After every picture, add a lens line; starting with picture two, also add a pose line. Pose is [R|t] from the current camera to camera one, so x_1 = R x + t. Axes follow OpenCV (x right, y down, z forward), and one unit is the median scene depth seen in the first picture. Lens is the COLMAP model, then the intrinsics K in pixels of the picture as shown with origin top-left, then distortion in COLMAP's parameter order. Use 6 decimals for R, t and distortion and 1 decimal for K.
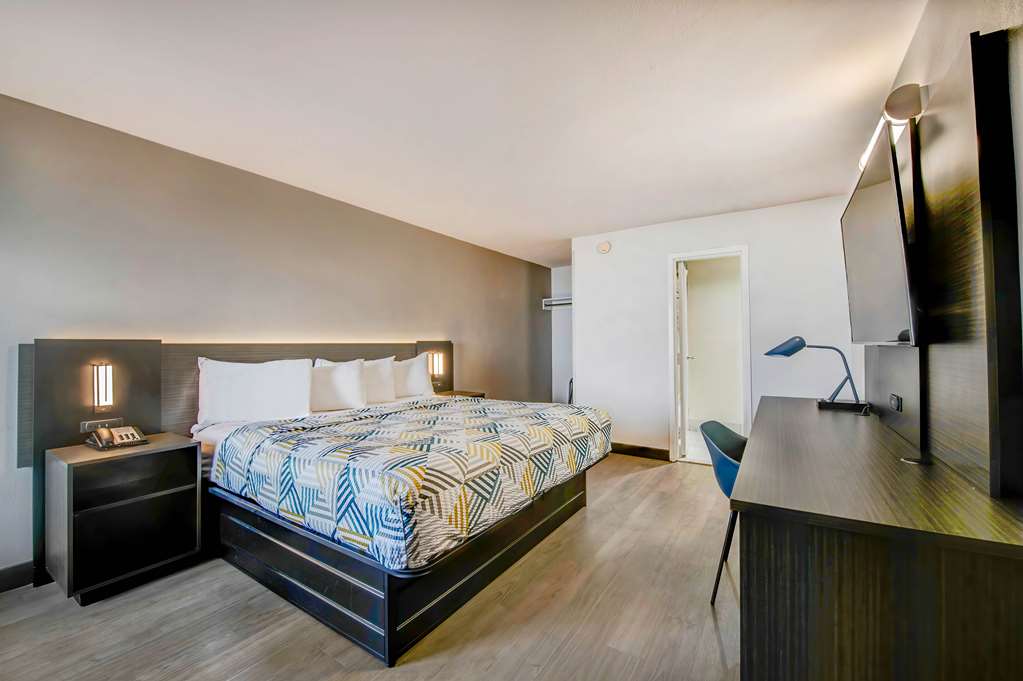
lens RADIAL K [[408.1, 0, 515.3], [0, 408.1, 338.2], [0, 0, 1]] dist [-0.000344, 0.000010]
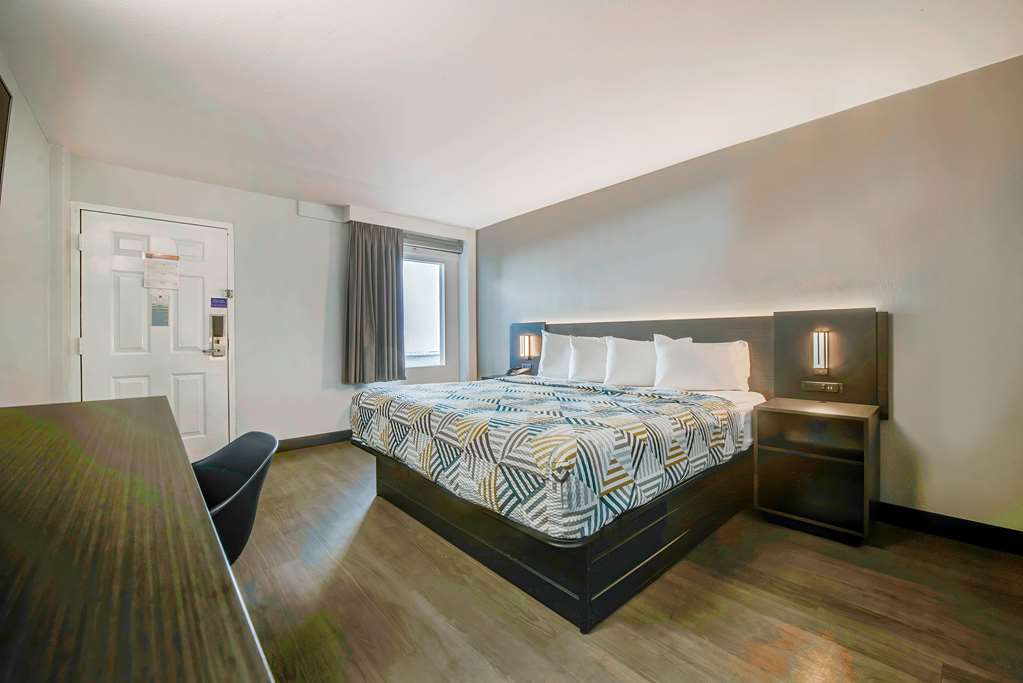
lens RADIAL K [[408.1, 0, 515.3], [0, 408.1, 339.2], [0, 0, 1]] dist [-0.000344, 0.000010]
pose [[-0.256251, 0.041015, -0.965740, 0.778722], [0.054234, 0.998136, 0.028000, 0.015035], [0.965088, -0.045201, -0.257998, 1.218958]]
